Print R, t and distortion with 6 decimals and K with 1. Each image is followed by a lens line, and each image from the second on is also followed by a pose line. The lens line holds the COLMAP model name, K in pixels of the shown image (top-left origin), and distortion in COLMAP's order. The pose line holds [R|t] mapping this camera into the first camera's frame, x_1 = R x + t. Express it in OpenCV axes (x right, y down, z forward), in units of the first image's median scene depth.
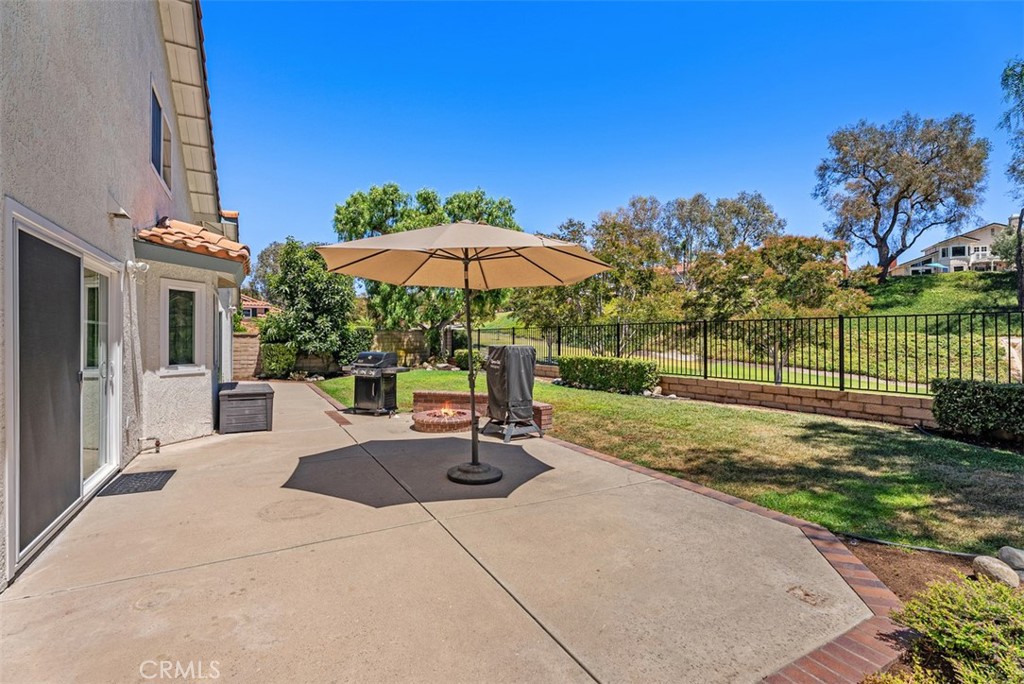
lens RADIAL K [[449.0, 0, 508.3], [0, 449.0, 329.9], [0, 0, 1]] dist [0.000969, 0.000077]
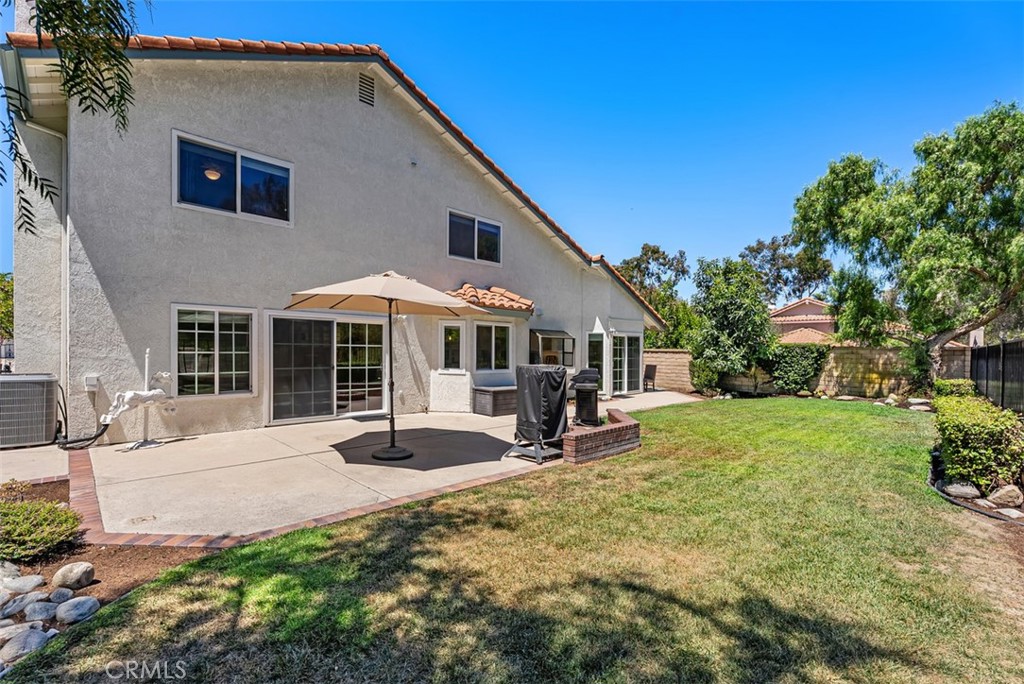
lens RADIAL K [[462.9, 0, 521.8], [0, 462.9, 344.5], [0, 0, 1]] dist [0.000785, 0.000054]
pose [[0.283844, -0.002757, -0.958867, 1.388717], [0.001104, 0.999996, -0.002549, -0.011985], [0.958870, -0.000335, 0.283846, 0.964694]]
